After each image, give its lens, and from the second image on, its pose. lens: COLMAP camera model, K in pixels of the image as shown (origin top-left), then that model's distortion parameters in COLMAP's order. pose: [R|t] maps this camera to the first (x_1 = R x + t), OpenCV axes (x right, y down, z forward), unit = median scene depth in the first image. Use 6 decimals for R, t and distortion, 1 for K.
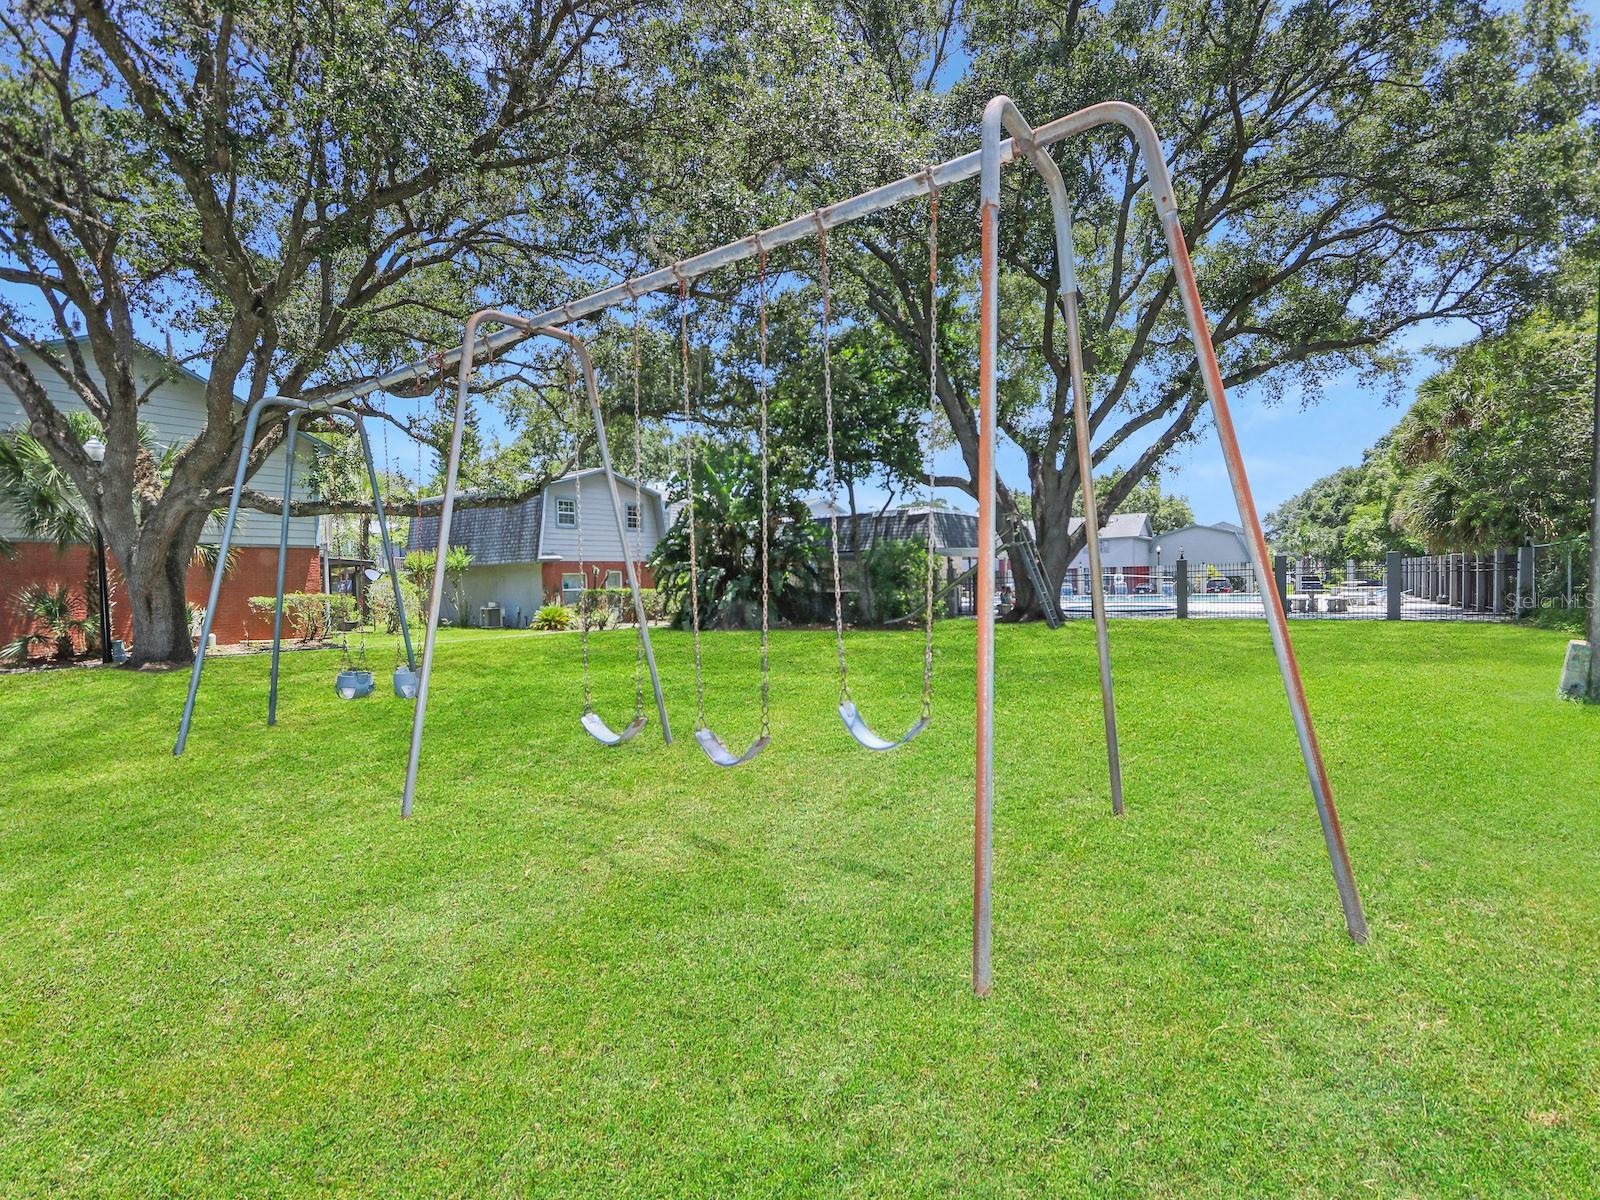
lens RADIAL K [[746.8, 0, 806.1], [0, 746.8, 596.3], [0, 0, 1]] dist [0.004827, -0.000087]
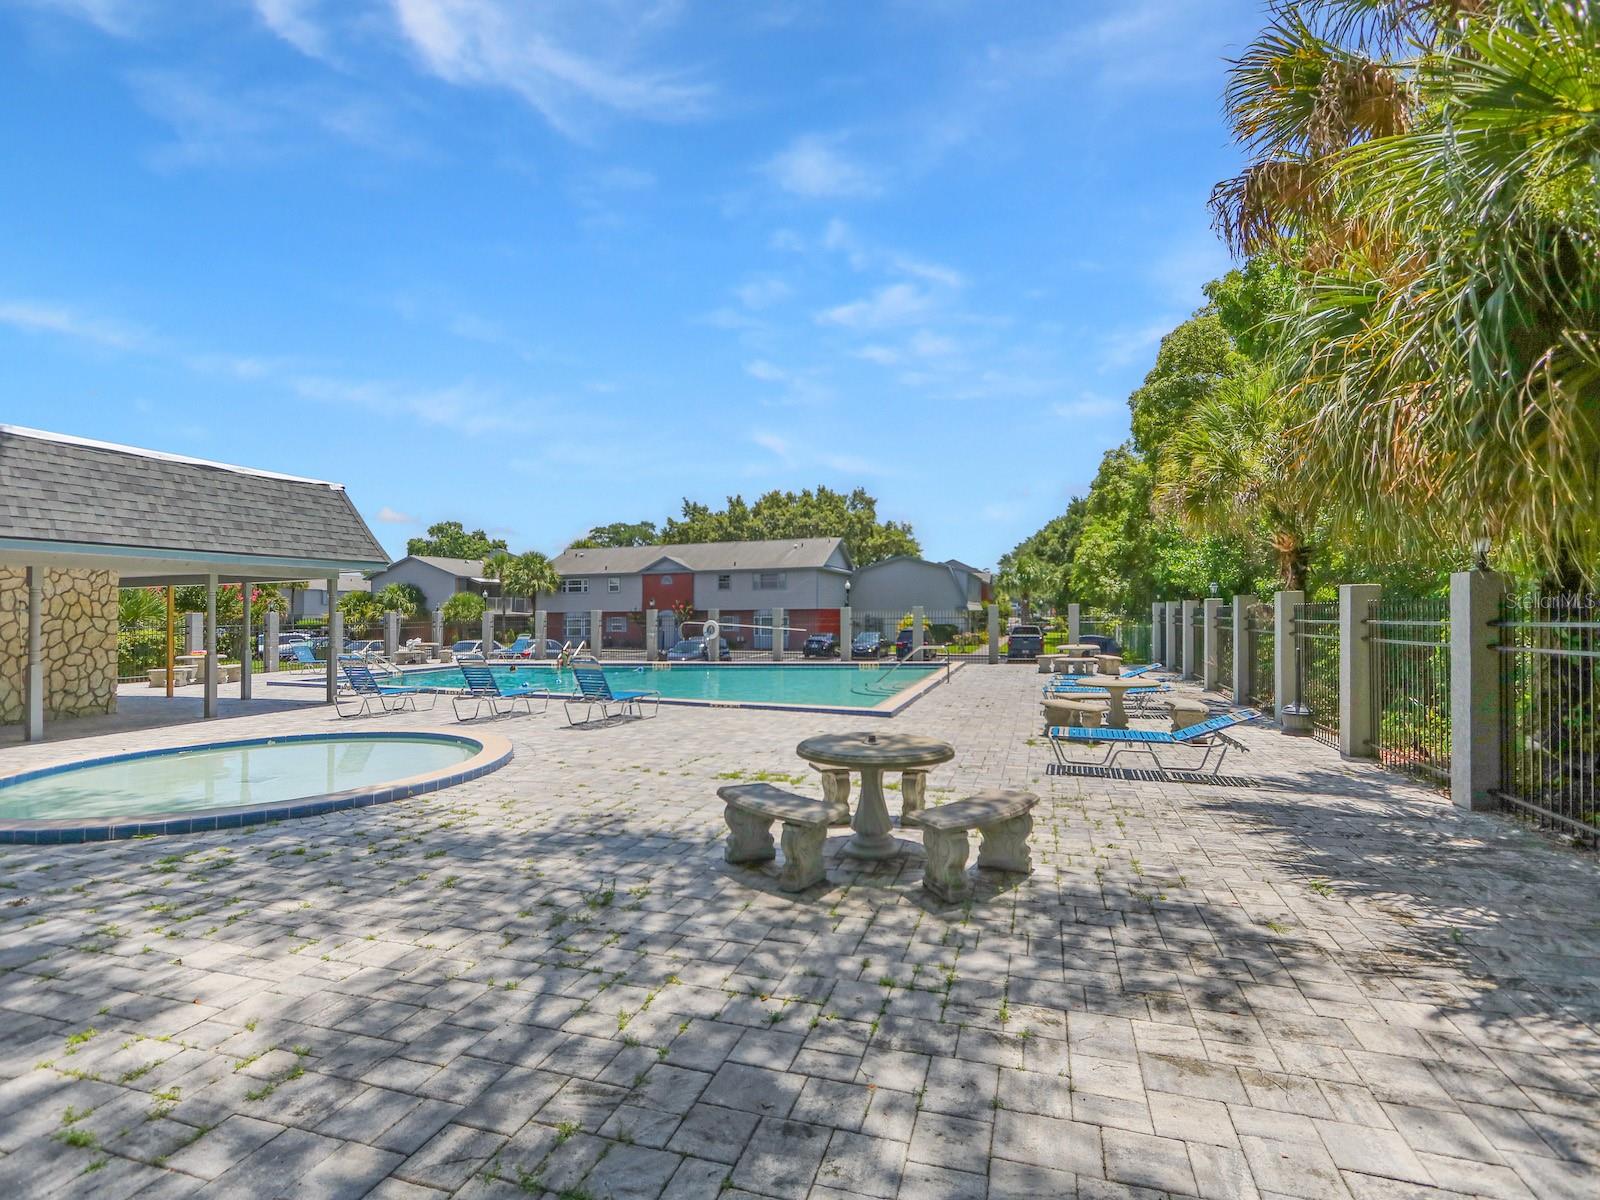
lens RADIAL K [[746.8, 0, 798.2], [0, 746.8, 606.2], [0, 0, 1]] dist [0.004827, -0.000087]
pose [[0.963736, 0.022132, 0.265939, 0.257788], [-0.012273, 0.999176, -0.038680, -0.015919], [-0.266576, 0.034013, 0.963214, 0.353239]]
